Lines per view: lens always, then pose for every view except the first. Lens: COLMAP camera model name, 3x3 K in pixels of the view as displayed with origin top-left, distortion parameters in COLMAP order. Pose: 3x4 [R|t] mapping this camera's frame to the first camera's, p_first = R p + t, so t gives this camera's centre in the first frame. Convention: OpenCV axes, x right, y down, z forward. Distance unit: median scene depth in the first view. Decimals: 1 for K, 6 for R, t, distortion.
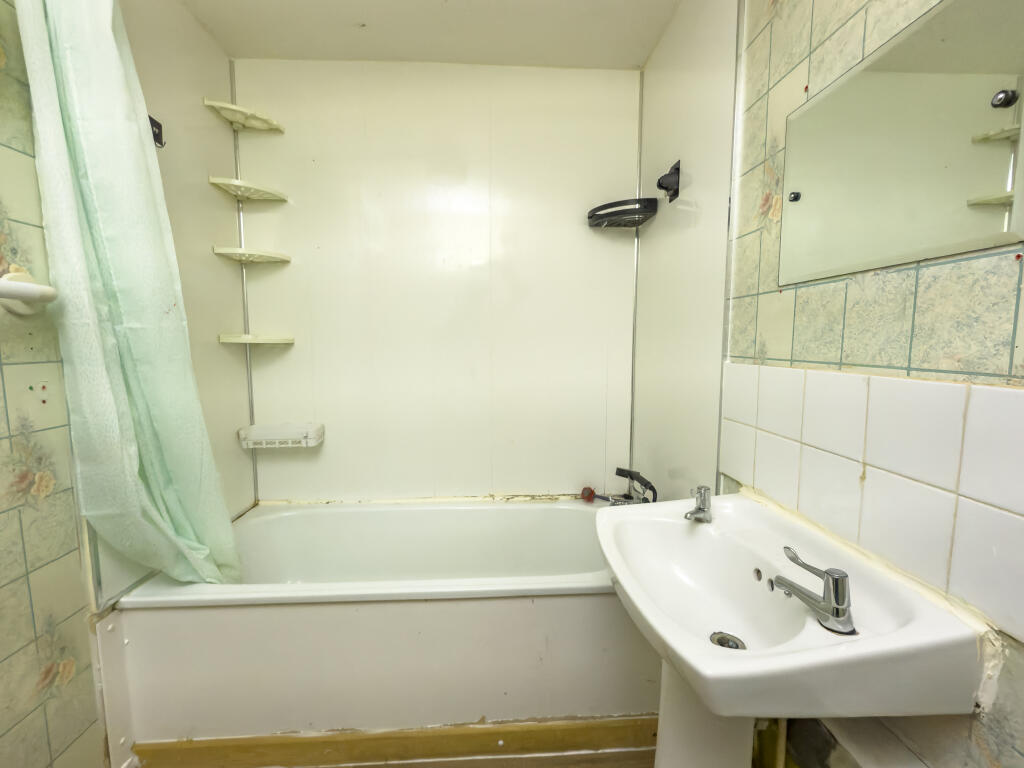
lens RADIAL K [[439.9, 0, 513.7], [0, 439.9, 385.0], [0, 0, 1]] dist [0.000739, -0.000140]
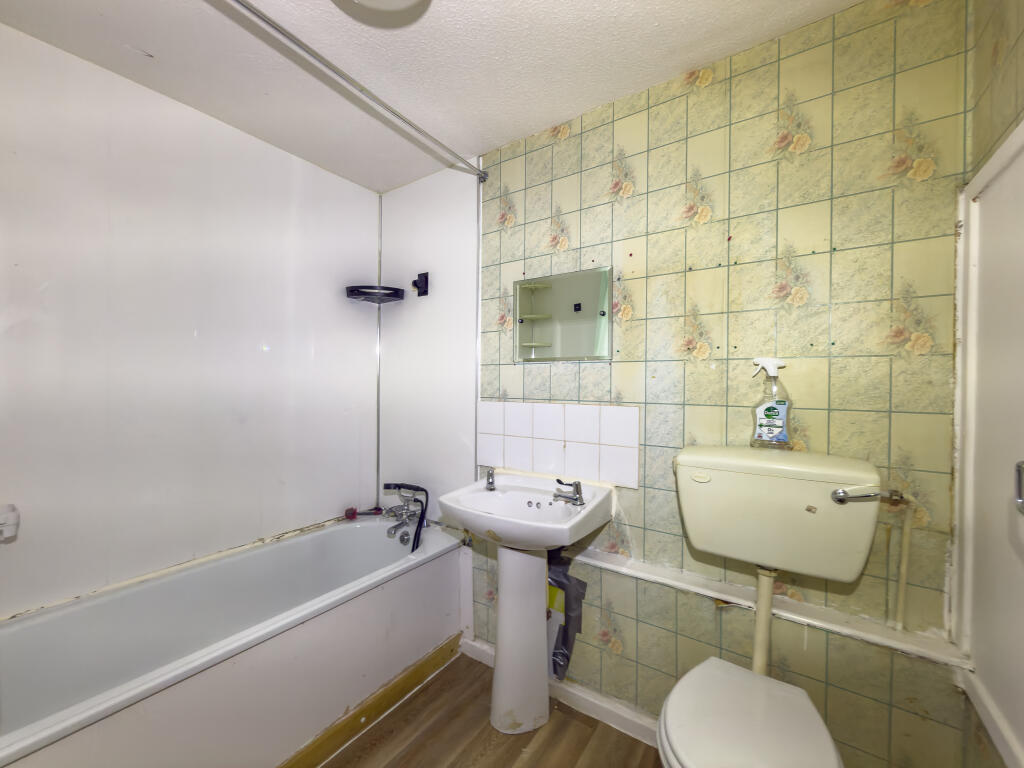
lens RADIAL K [[409.9, 0, 511.3], [0, 409.9, 385.3], [0, 0, 1]] dist [-0.001117, -0.000315]
pose [[0.612877, 0.000774, 0.790178, -0.712162], [0.072196, 0.995762, -0.056971, -0.010648], [-0.786873, 0.091964, 0.610224, -0.098629]]
